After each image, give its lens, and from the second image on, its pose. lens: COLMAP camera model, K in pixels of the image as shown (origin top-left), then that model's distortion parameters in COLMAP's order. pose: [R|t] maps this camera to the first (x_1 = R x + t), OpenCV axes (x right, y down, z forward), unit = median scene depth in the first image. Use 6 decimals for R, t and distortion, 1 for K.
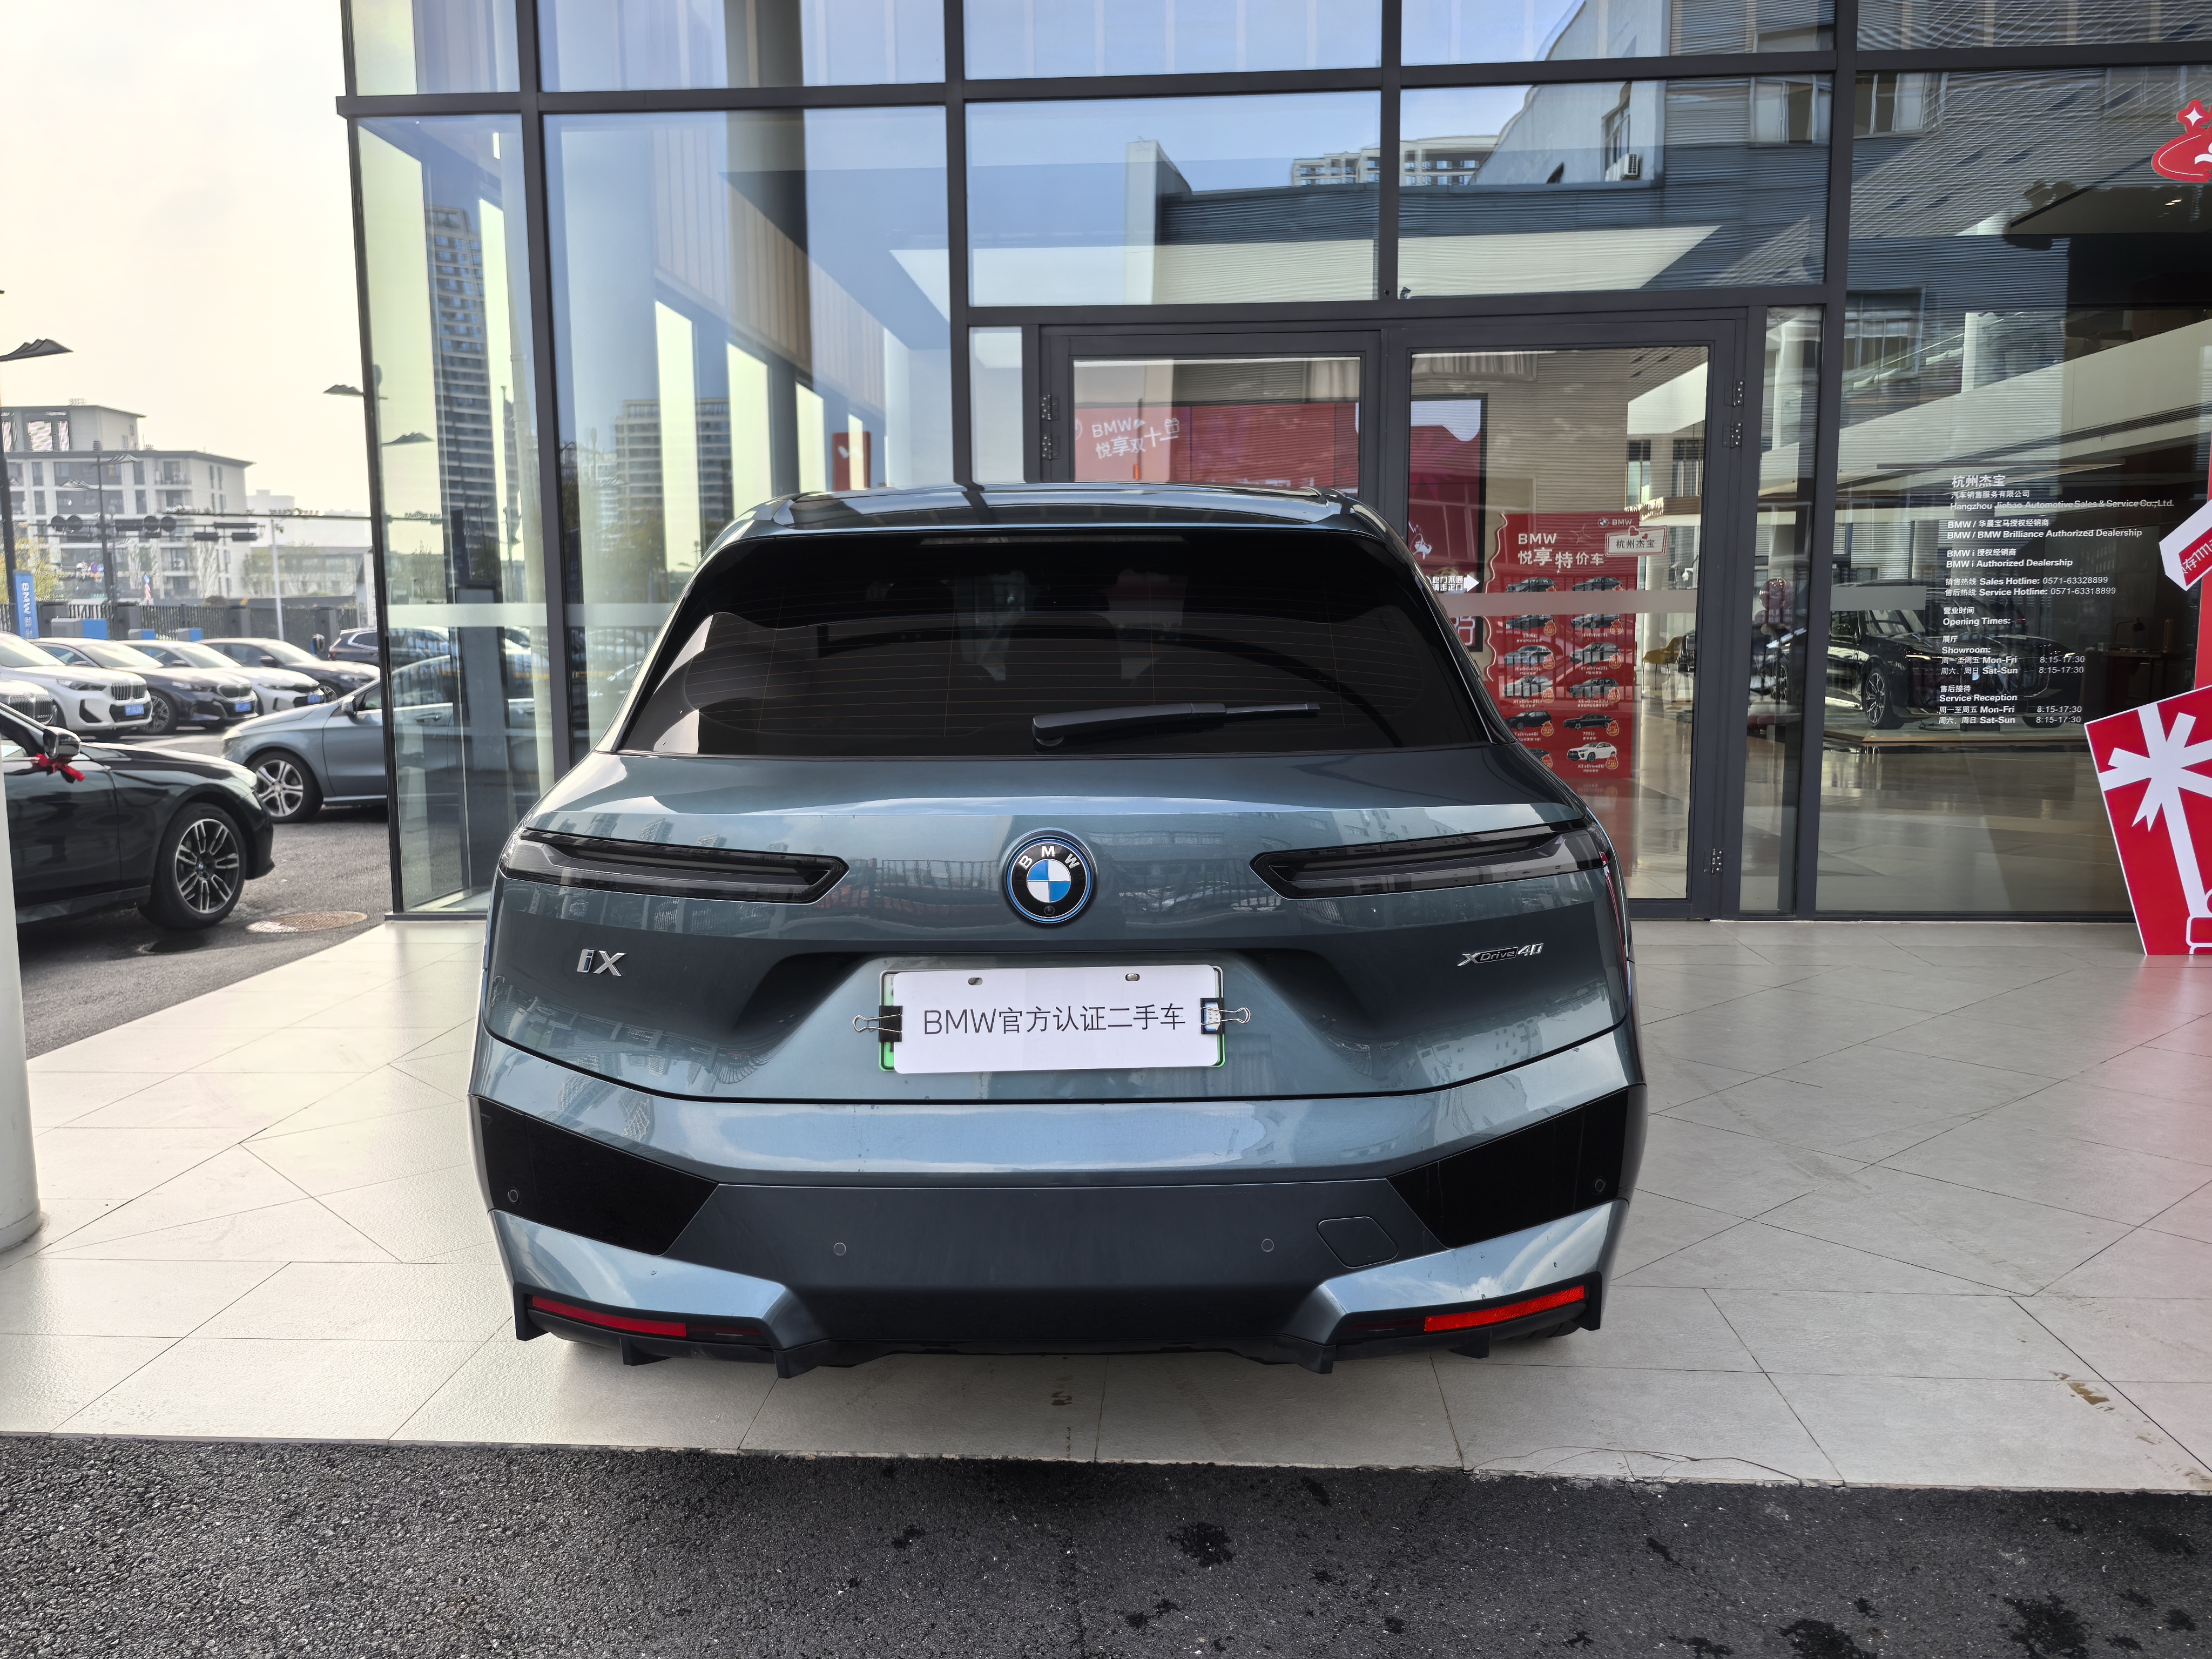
lens RADIAL K [[1684.6, 0, 1106.0], [0, 1684.6, 829.5], [0, 0, 1]] dist [0.063603, -0.071714]
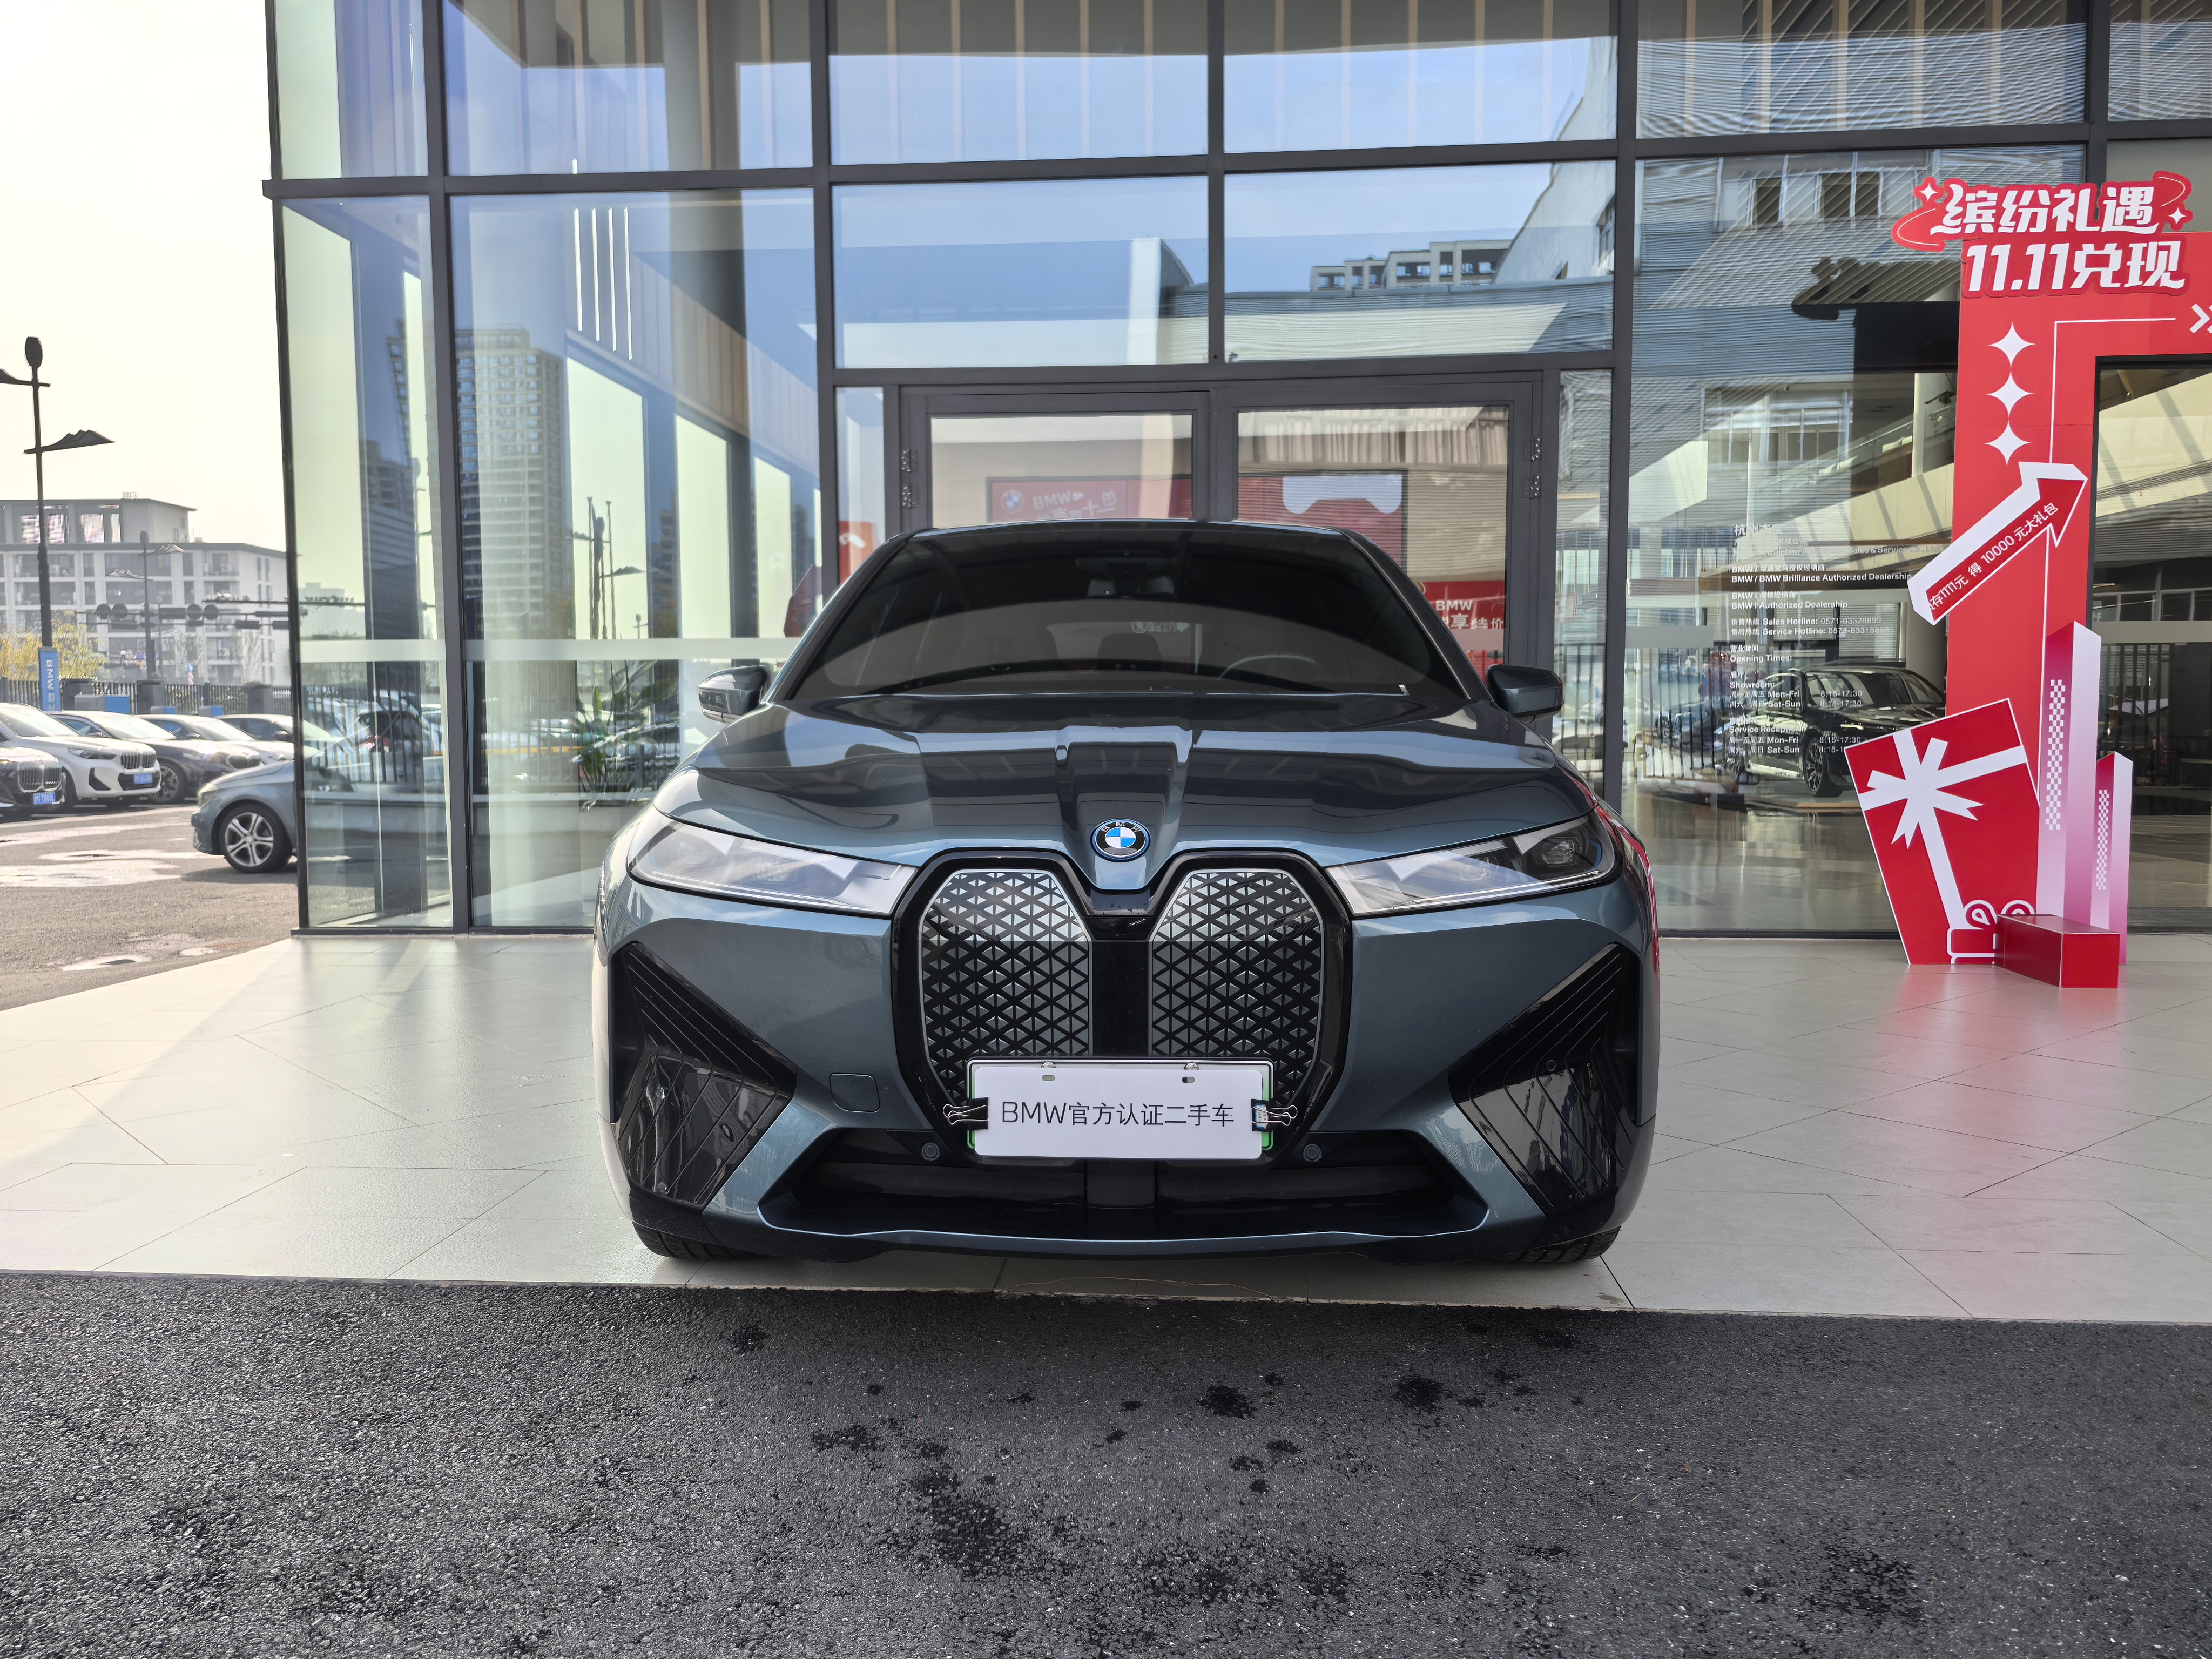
lens RADIAL K [[1671.6, 0, 1106.0], [0, 1671.6, 829.5], [0, 0, 1]] dist [0.075242, -0.090940]
pose [[0.999911, 0.004486, -0.012534, 0.104648], [-0.005119, 0.998686, -0.050985, 0.040351], [0.012289, 0.051045, 0.998621, -0.061382]]
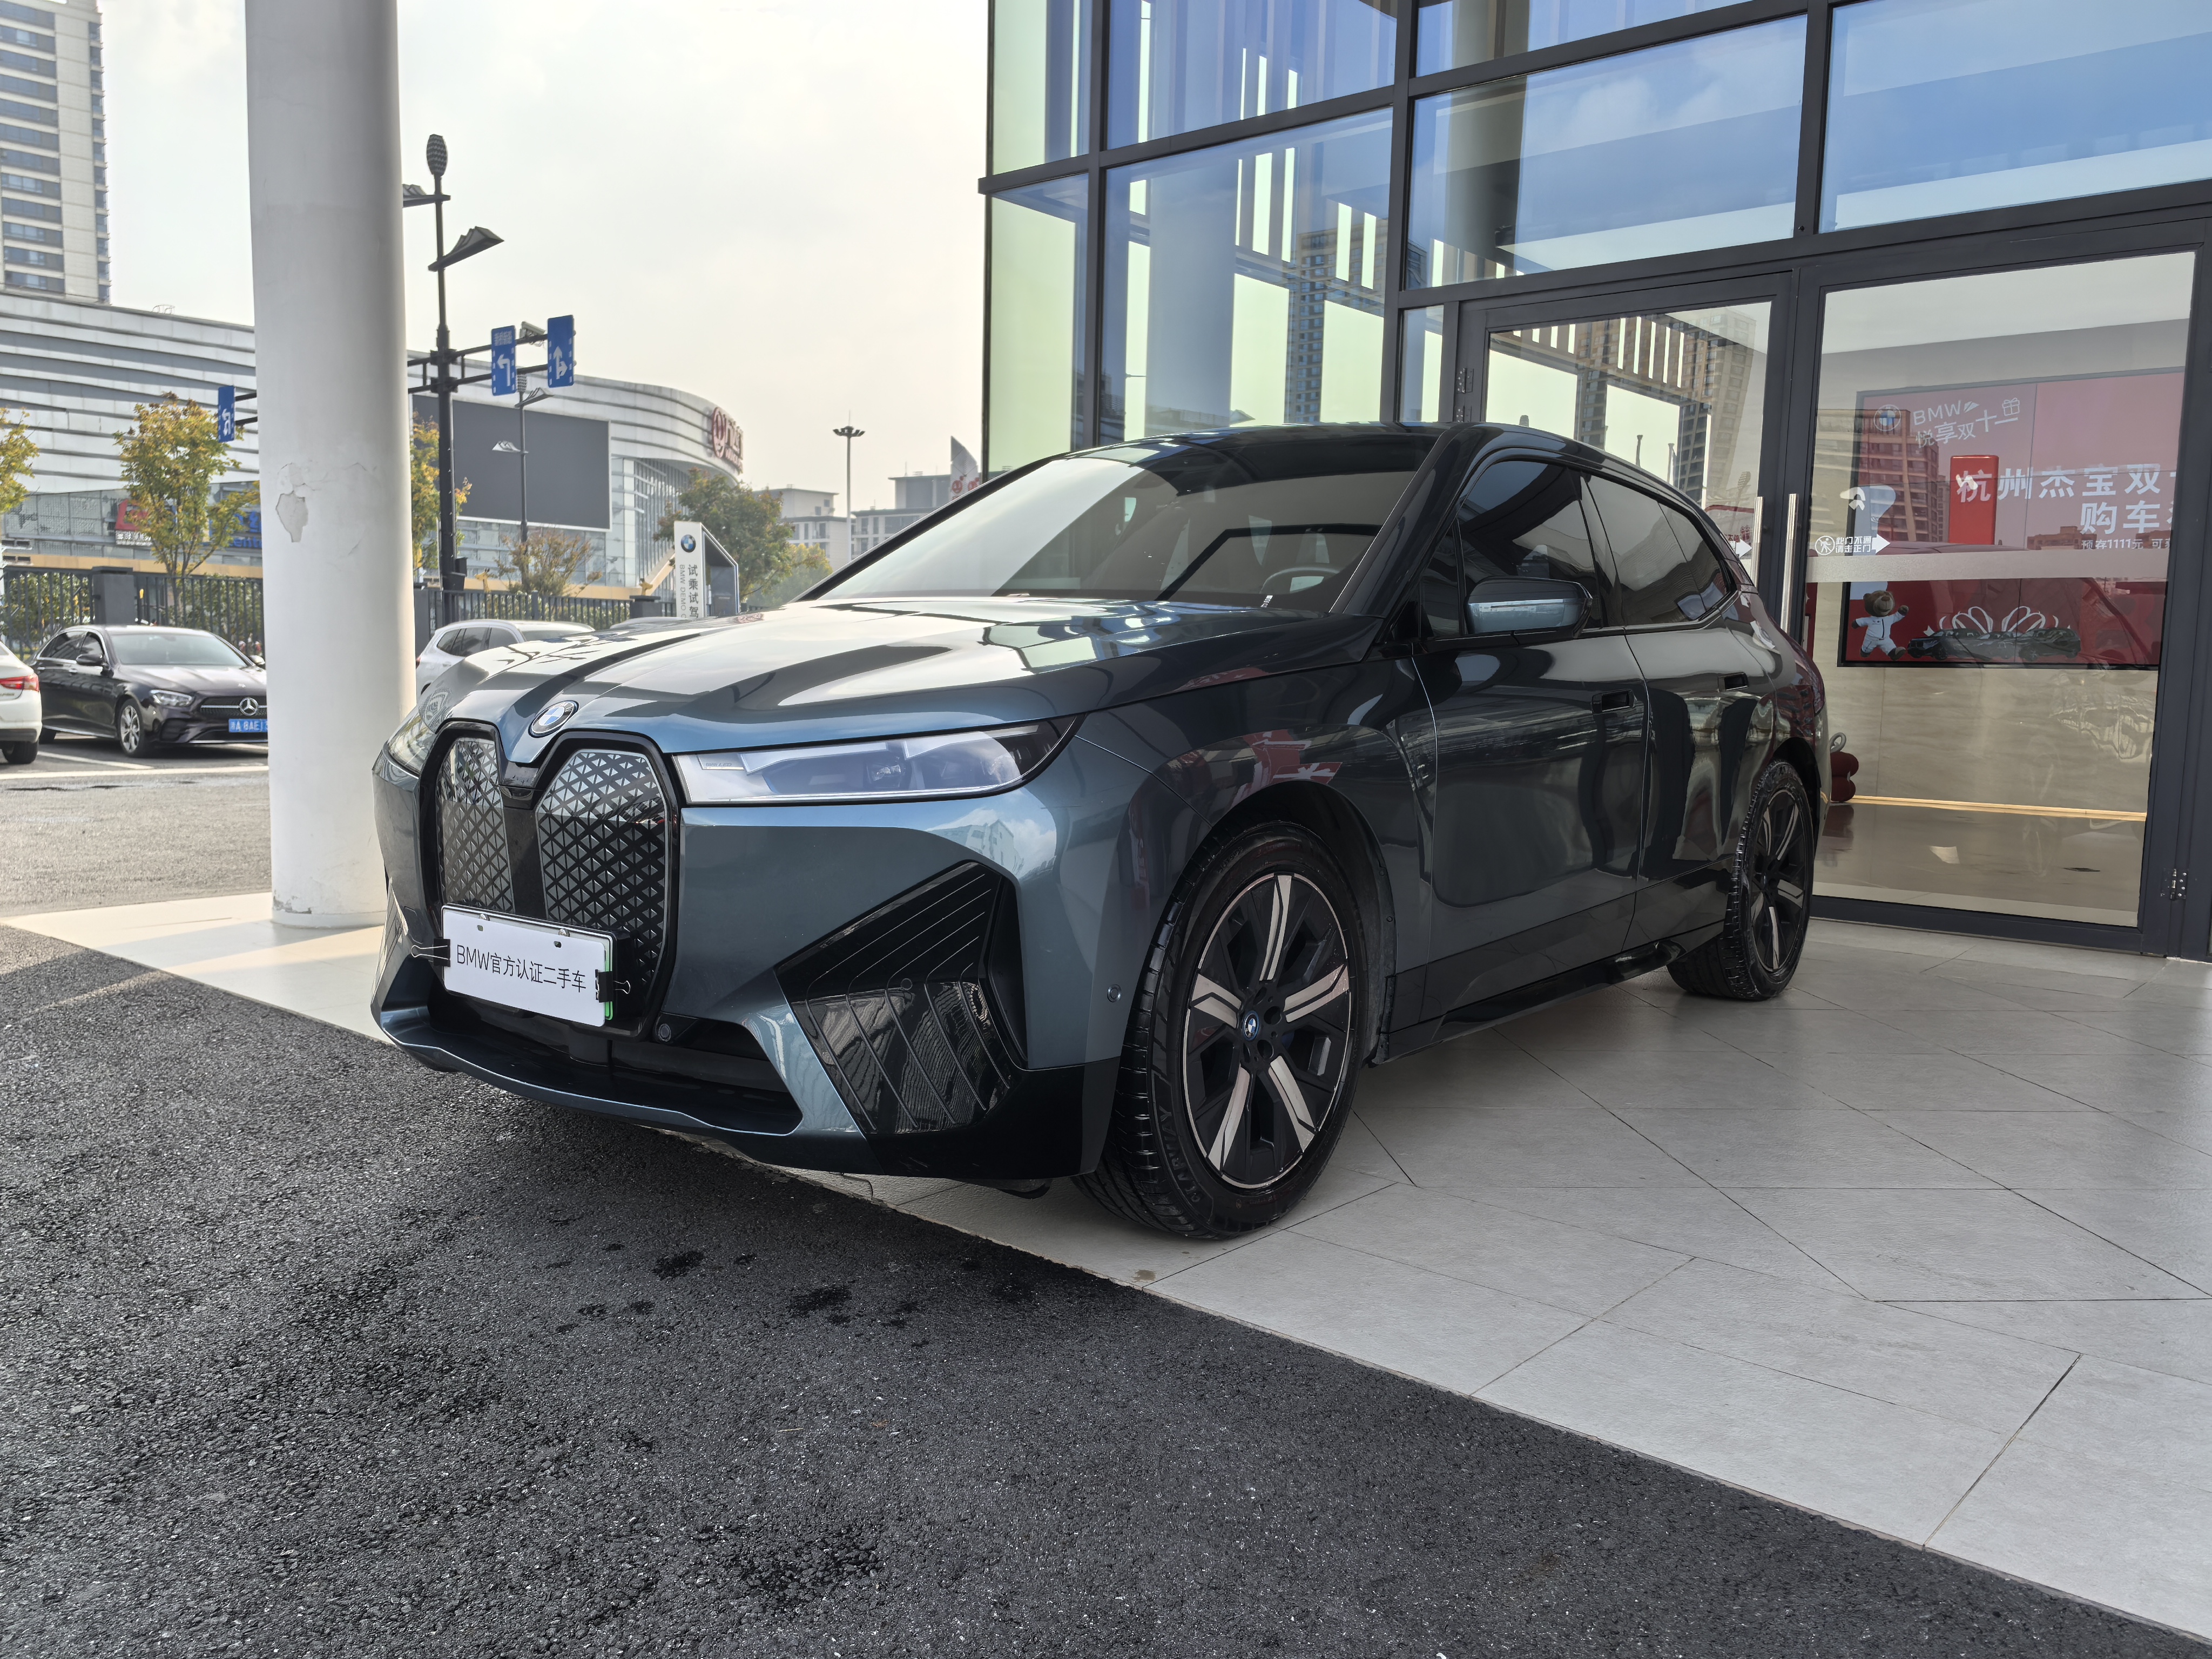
lens RADIAL K [[1684.6, 0, 1106.0], [0, 1684.6, 829.5], [0, 0, 1]] dist [0.063603, -0.071714]
pose [[0.810582, 0.086486, -0.579204, 0.397002], [-0.098763, 0.995057, 0.010365, 0.033909], [0.577237, 0.048802, 0.815117, 0.038579]]
